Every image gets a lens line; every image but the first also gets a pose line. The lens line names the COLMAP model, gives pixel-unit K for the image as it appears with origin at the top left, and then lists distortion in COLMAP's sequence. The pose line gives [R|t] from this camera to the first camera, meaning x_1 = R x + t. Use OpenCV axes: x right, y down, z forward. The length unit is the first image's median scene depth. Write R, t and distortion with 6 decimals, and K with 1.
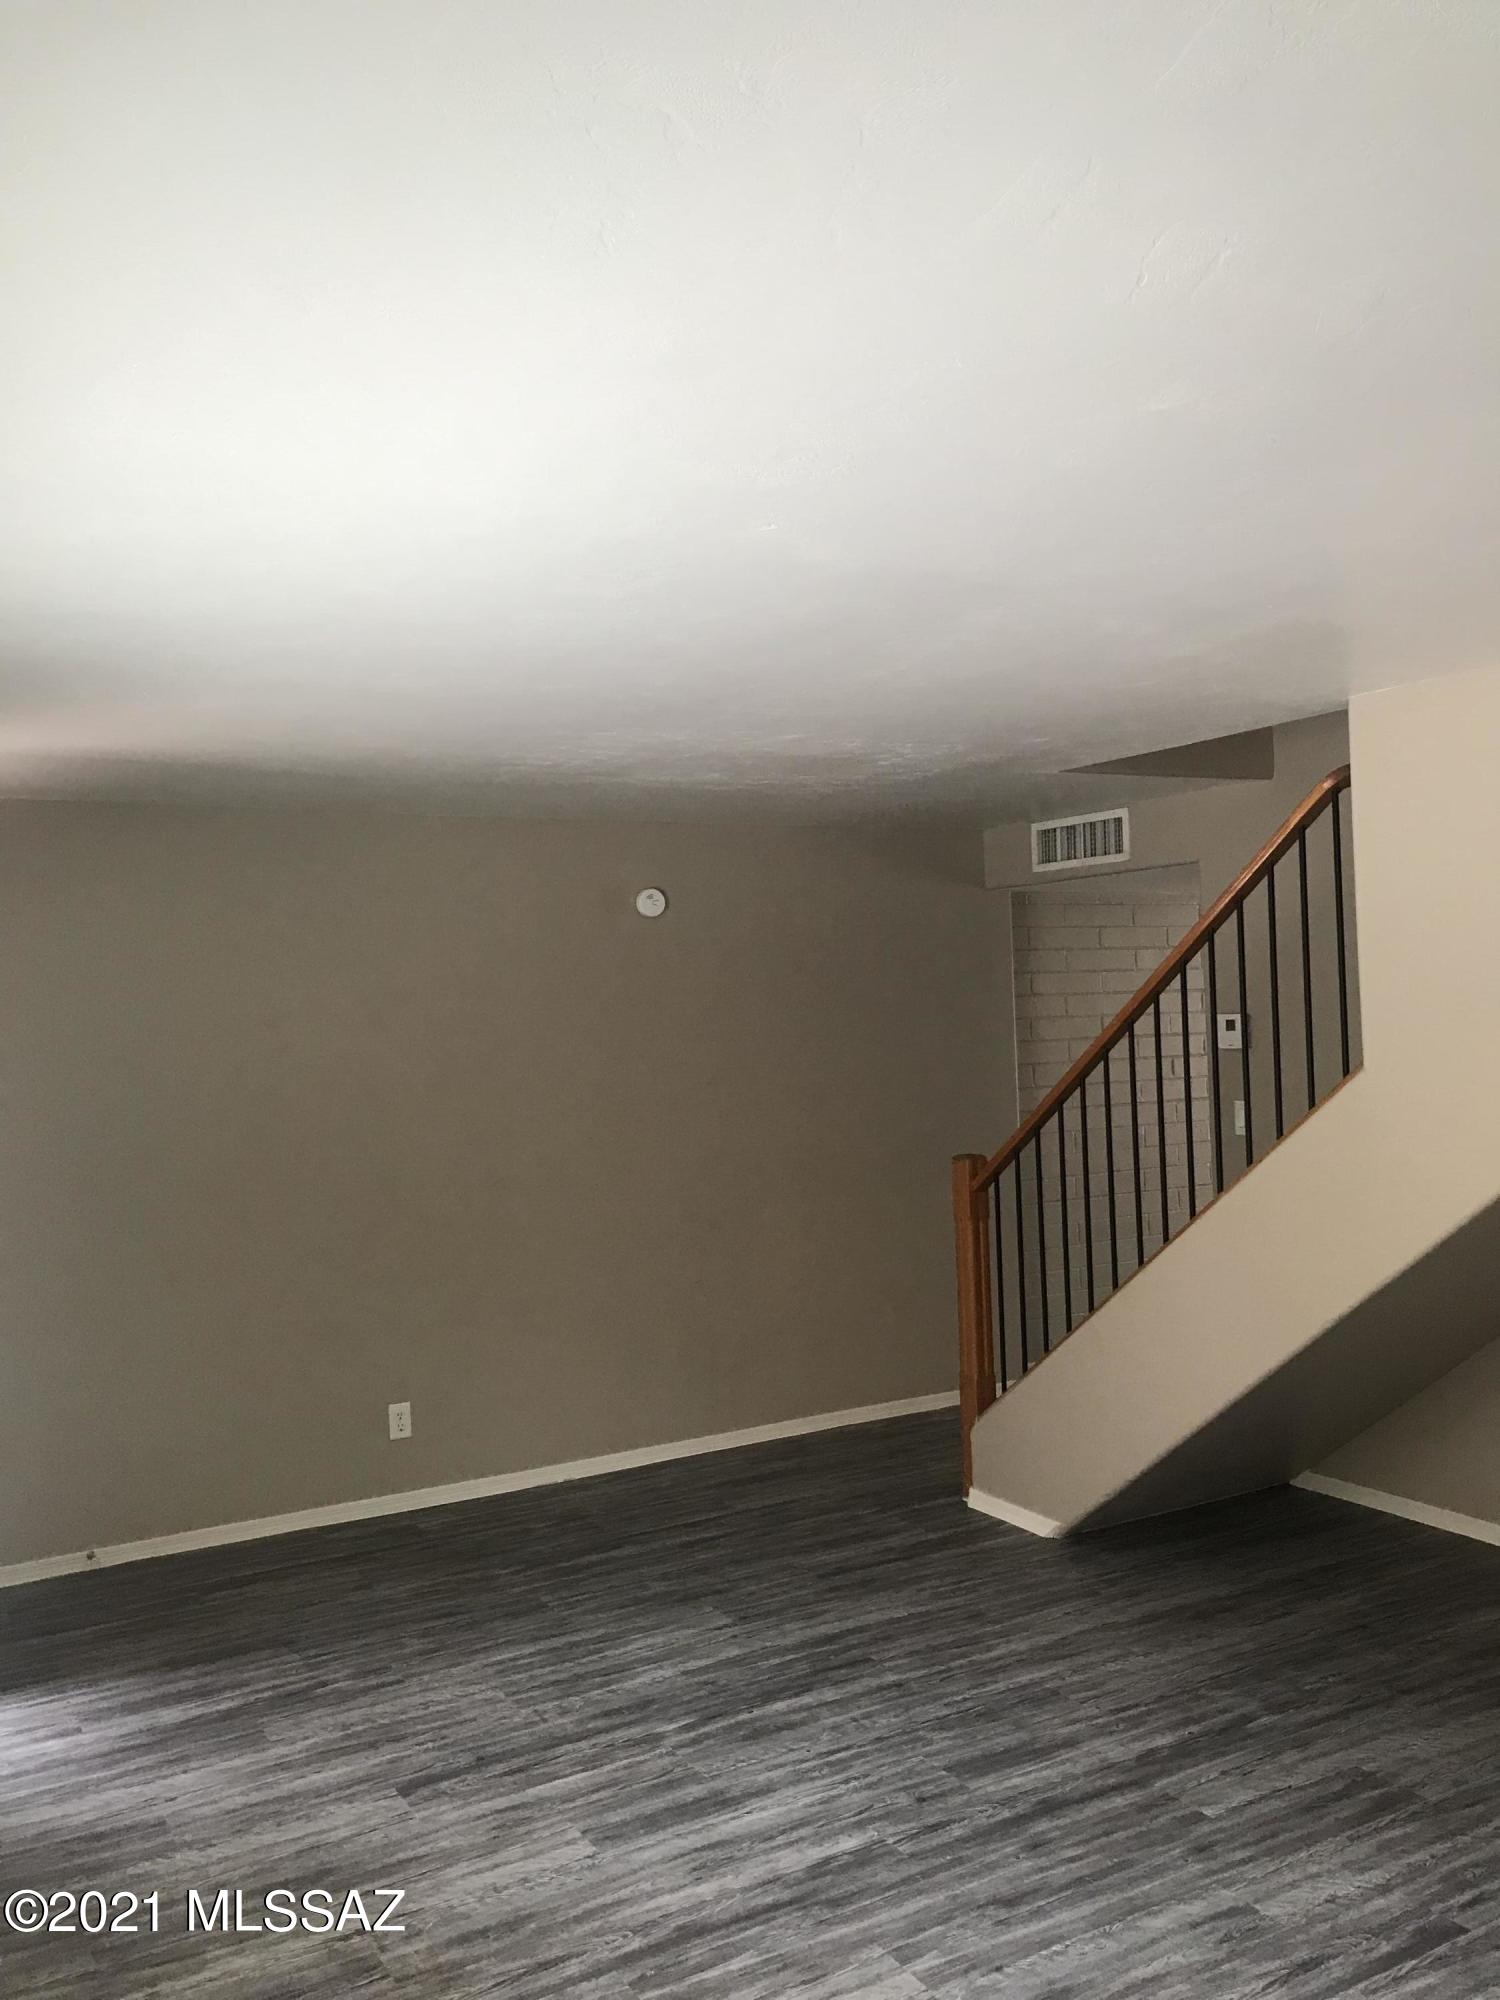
lens RADIAL K [[1625.1, 0, 757.9], [0, 1625.1, 989.4], [0, 0, 1]] dist [0.026618, -0.016981]
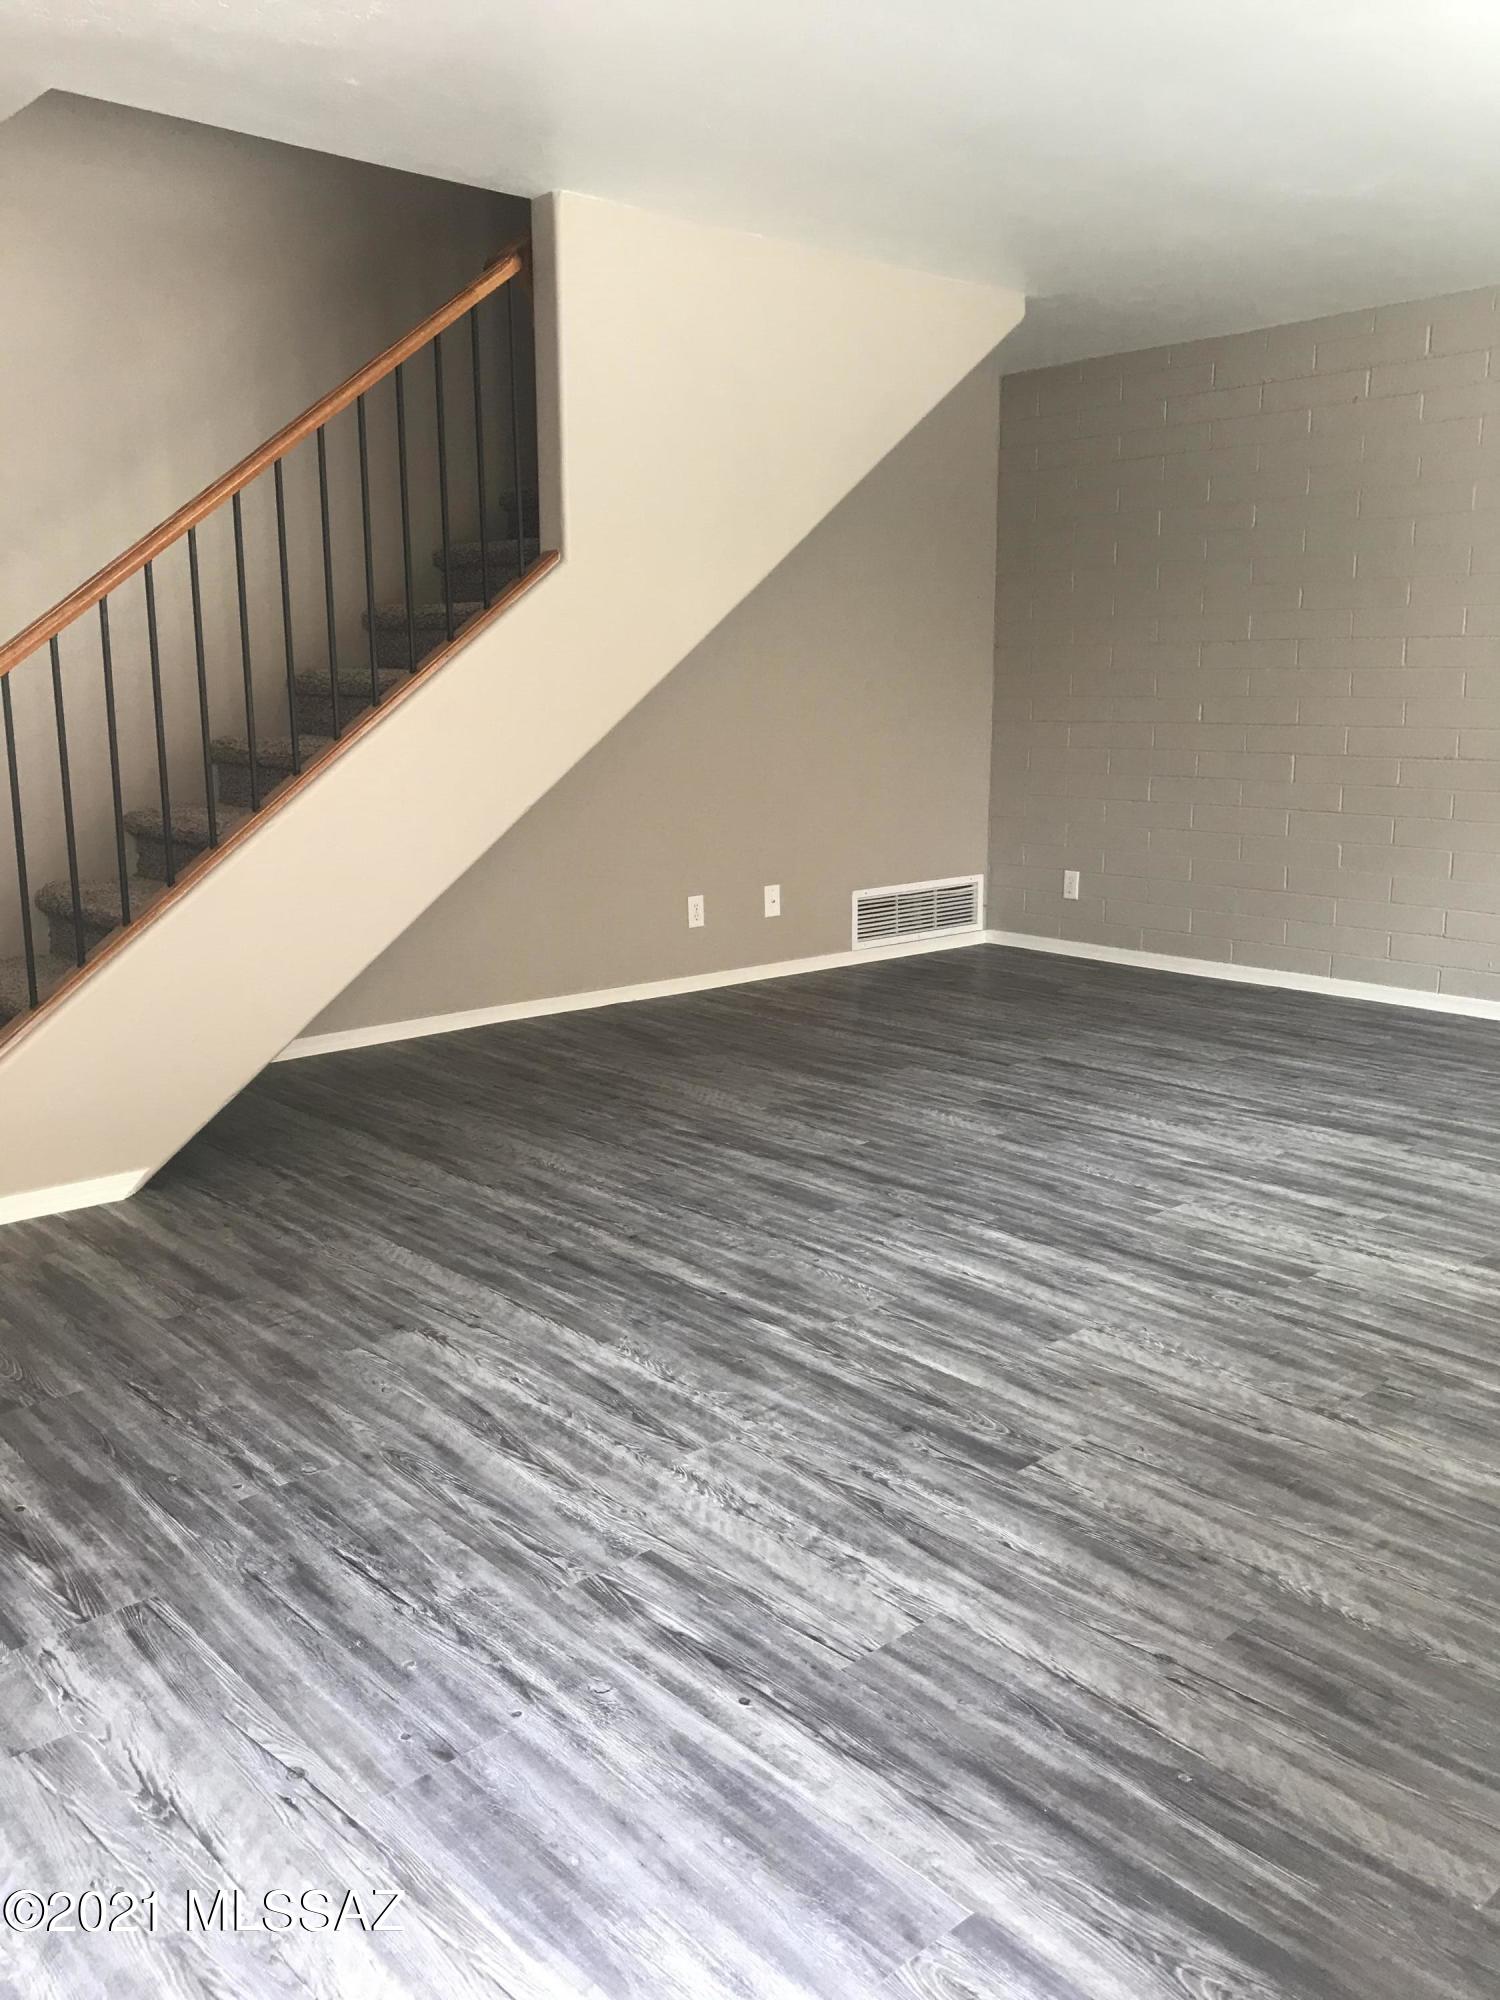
lens RADIAL K [[1625.1, 0, 757.9], [0, 1625.1, 989.4], [0, 0, 1]] dist [0.026618, -0.016981]
pose [[-0.203965, -0.155587, 0.966535, -0.798009], [-0.002579, 0.987372, 0.158397, 0.171063], [-0.978975, 0.029814, -0.201791, 1.187200]]
